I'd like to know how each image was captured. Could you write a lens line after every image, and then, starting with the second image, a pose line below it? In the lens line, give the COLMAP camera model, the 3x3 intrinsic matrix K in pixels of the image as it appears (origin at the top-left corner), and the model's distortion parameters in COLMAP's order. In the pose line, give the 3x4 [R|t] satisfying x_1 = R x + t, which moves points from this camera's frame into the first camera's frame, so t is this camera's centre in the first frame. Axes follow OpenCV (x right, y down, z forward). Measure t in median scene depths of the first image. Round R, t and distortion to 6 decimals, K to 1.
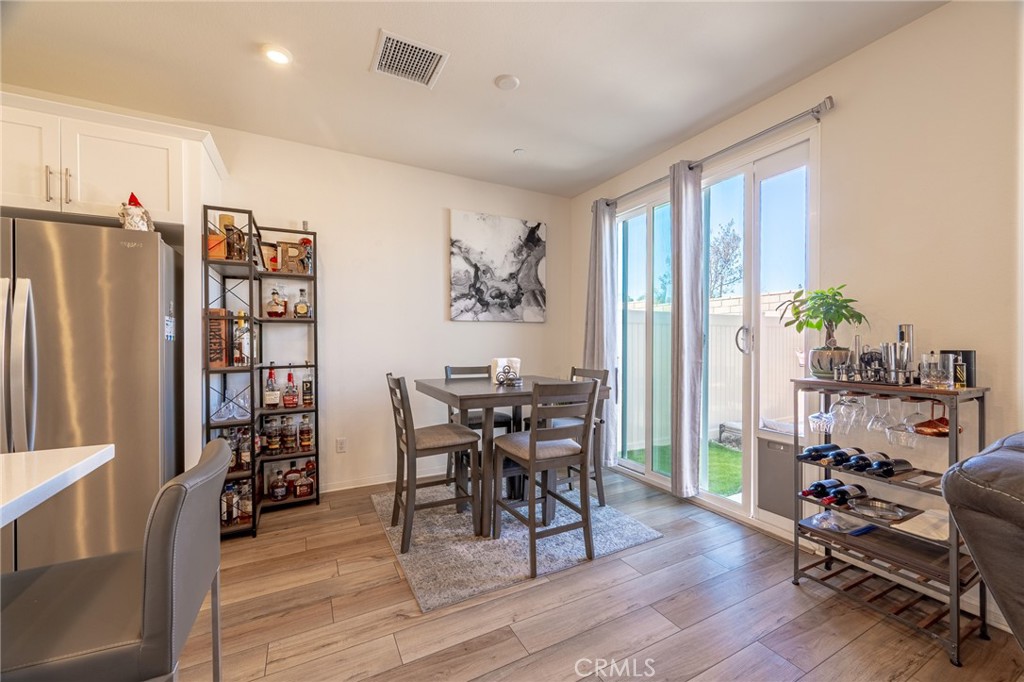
lens RADIAL K [[399.8, 0, 513.0], [0, 399.8, 345.0], [0, 0, 1]] dist [-0.003723, 0.000711]
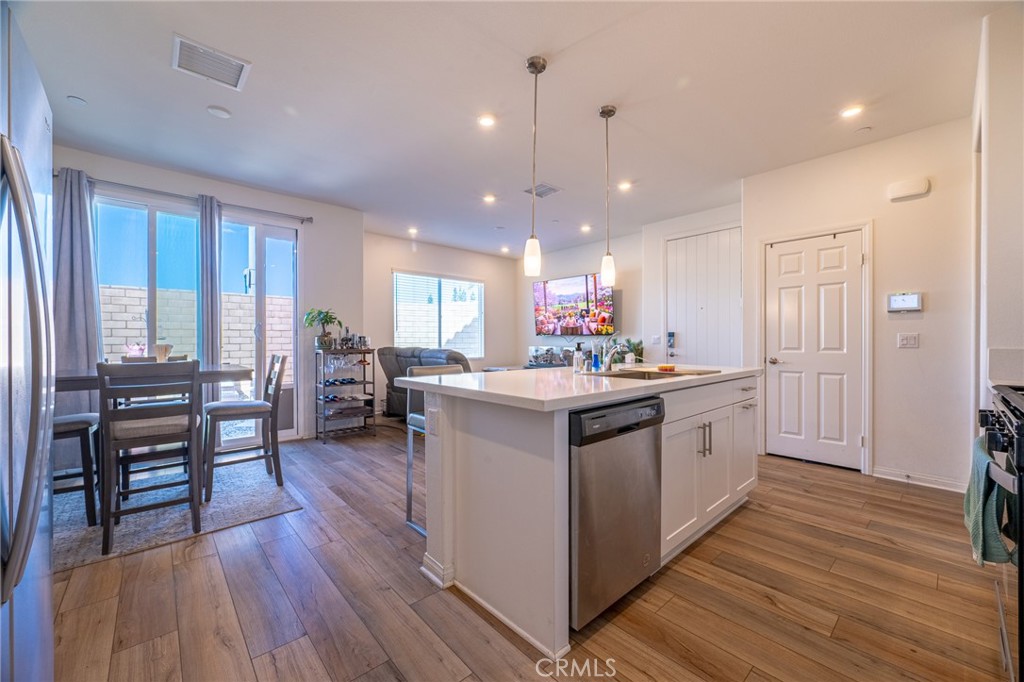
lens RADIAL K [[399.8, 0, 515.0], [0, 399.8, 340.9], [0, 0, 1]] dist [-0.003723, 0.000711]
pose [[-0.247735, 0.002846, 0.968824, -1.140911], [0.011181, 0.999937, -0.000078, 0.033731], [-0.968763, 0.010813, -0.247751, 0.362877]]
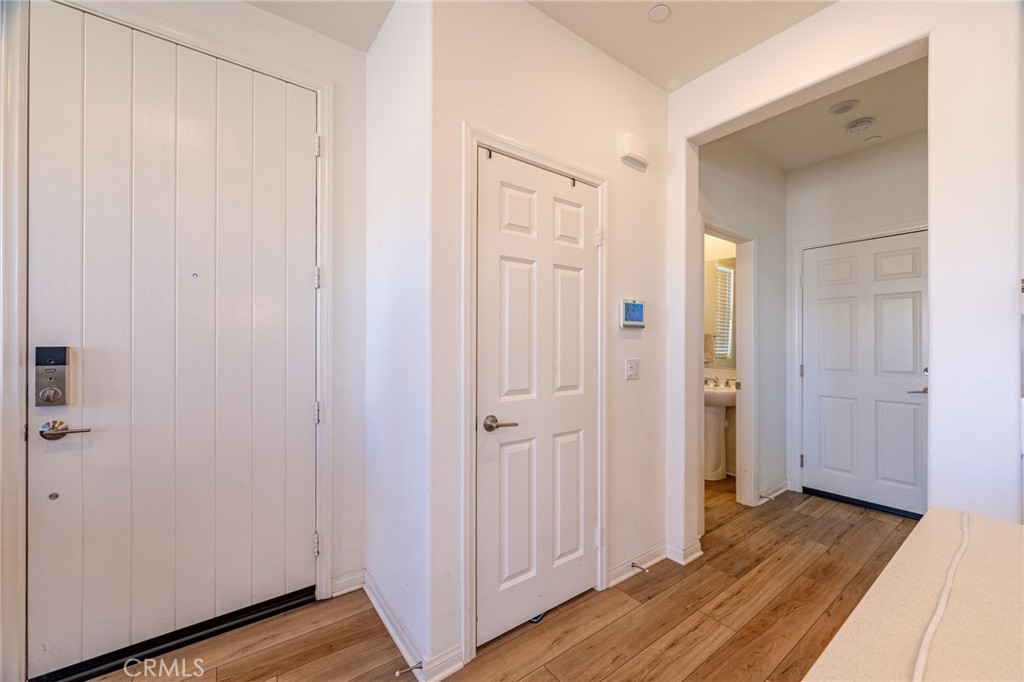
lens RADIAL K [[399.8, 0, 514.3], [0, 399.8, 344.4], [0, 0, 1]] dist [-0.003723, 0.000711]
pose [[-0.988868, -0.001722, -0.148785, -0.016486], [-0.002646, 0.999978, 0.006011, -0.005952], [0.148771, 0.006338, -0.988851, -0.230985]]
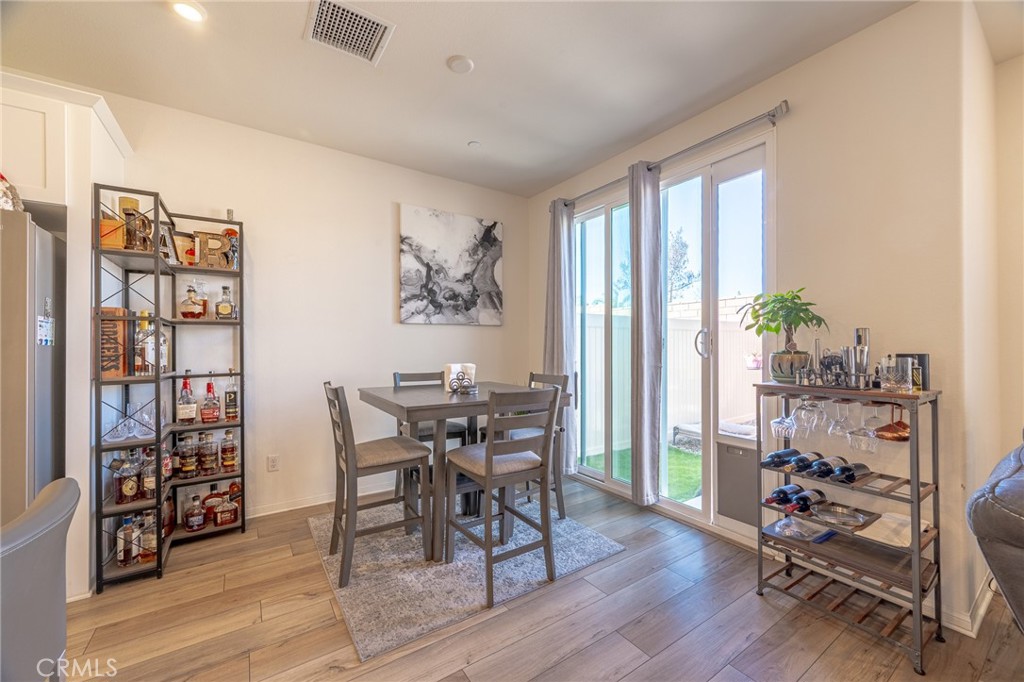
lens RADIAL K [[399.8, 0, 513.3], [0, 399.8, 345.0], [0, 0, 1]] dist [-0.003723, 0.000711]
pose [[0.994011, -0.001907, 0.109260, 0.003815], [0.002969, 0.999950, -0.009556, -0.001279], [-0.109236, 0.009823, 0.993967, 0.063640]]
